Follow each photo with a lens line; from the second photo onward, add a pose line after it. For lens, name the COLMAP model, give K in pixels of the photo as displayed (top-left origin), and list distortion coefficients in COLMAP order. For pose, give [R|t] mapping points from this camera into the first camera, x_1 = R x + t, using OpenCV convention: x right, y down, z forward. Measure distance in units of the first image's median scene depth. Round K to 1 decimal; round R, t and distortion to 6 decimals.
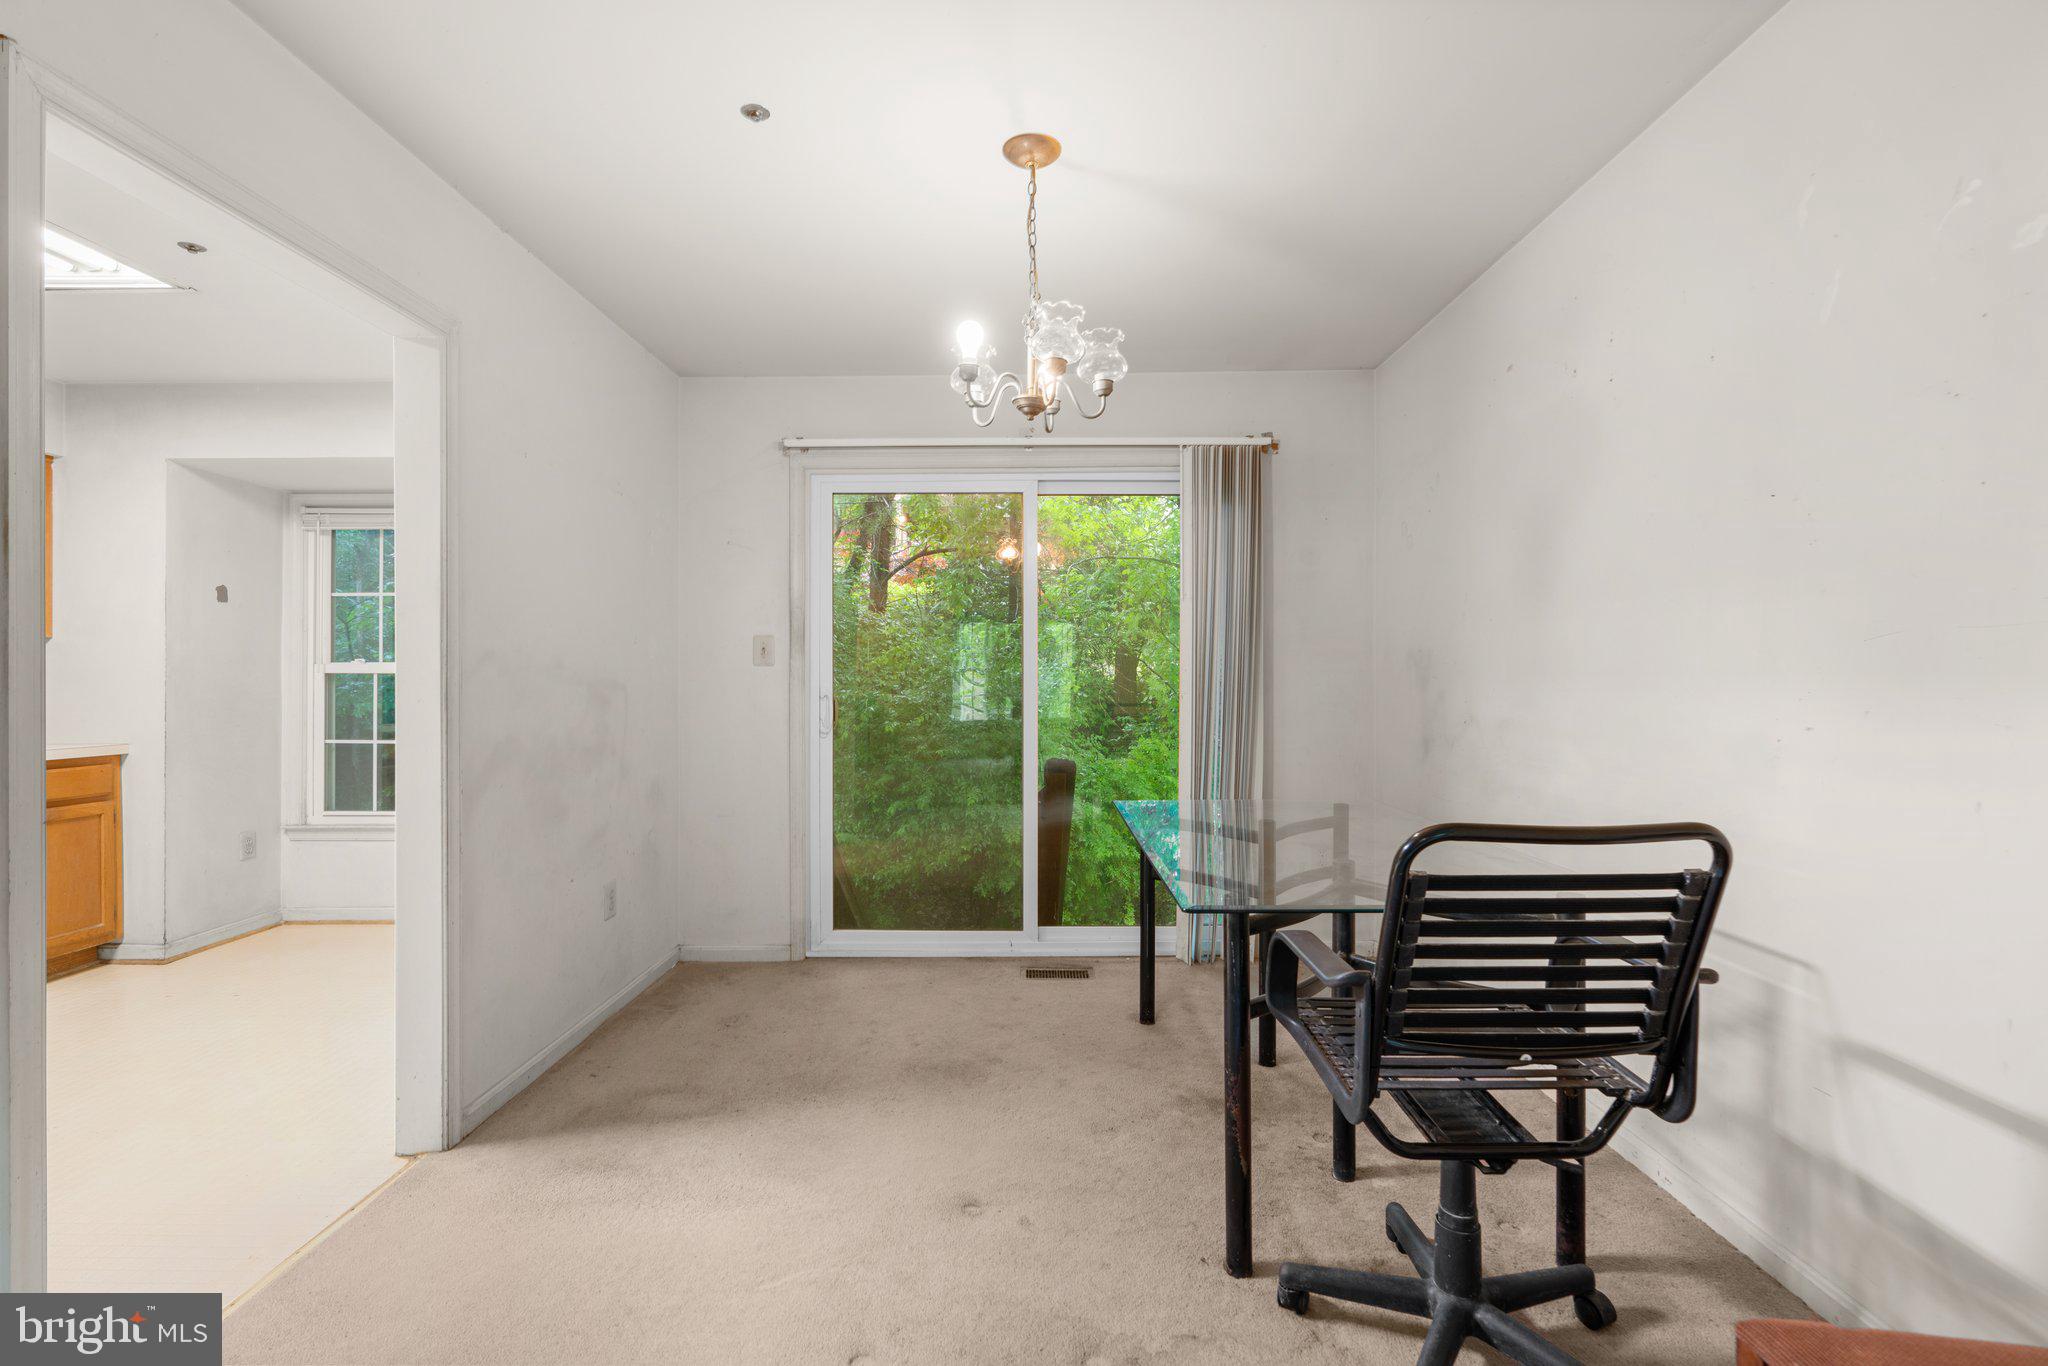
lens RADIAL K [[923.3, 0, 1027.2], [0, 923.3, 683.4], [0, 0, 1]] dist [-0.018674, 0.006964]
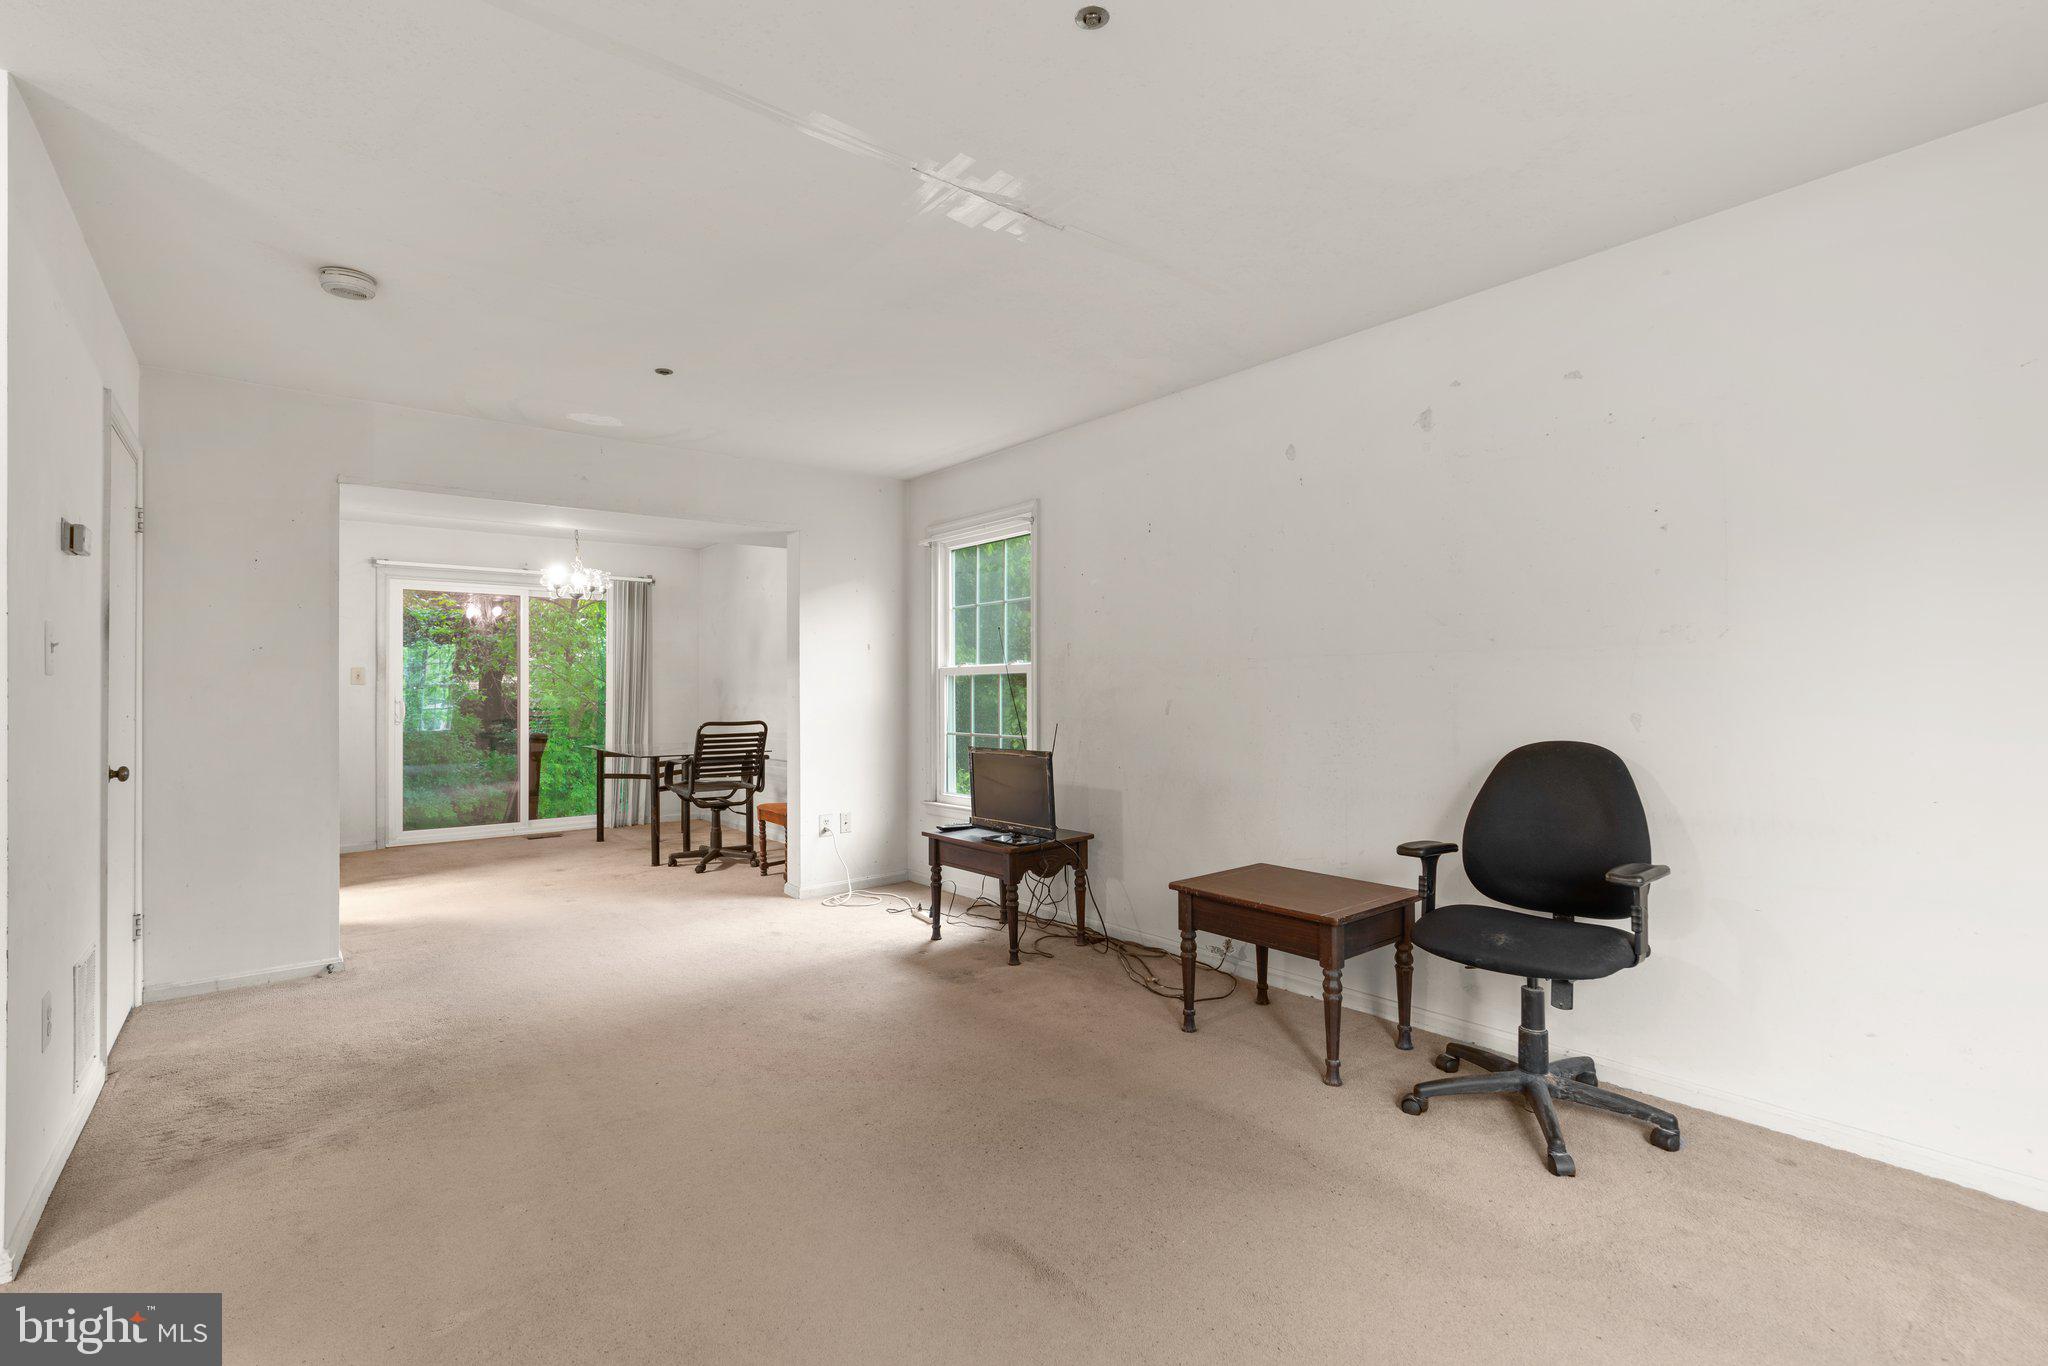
lens RADIAL K [[923.3, 0, 1043.1], [0, 923.3, 689.0], [0, 0, 1]] dist [-0.018674, 0.006964]
pose [[0.766325, 0.000665, 0.642453, -0.410207], [0.005469, 0.999956, -0.007558, 0.009397], [-0.642430, 0.009306, 0.766288, -1.211610]]
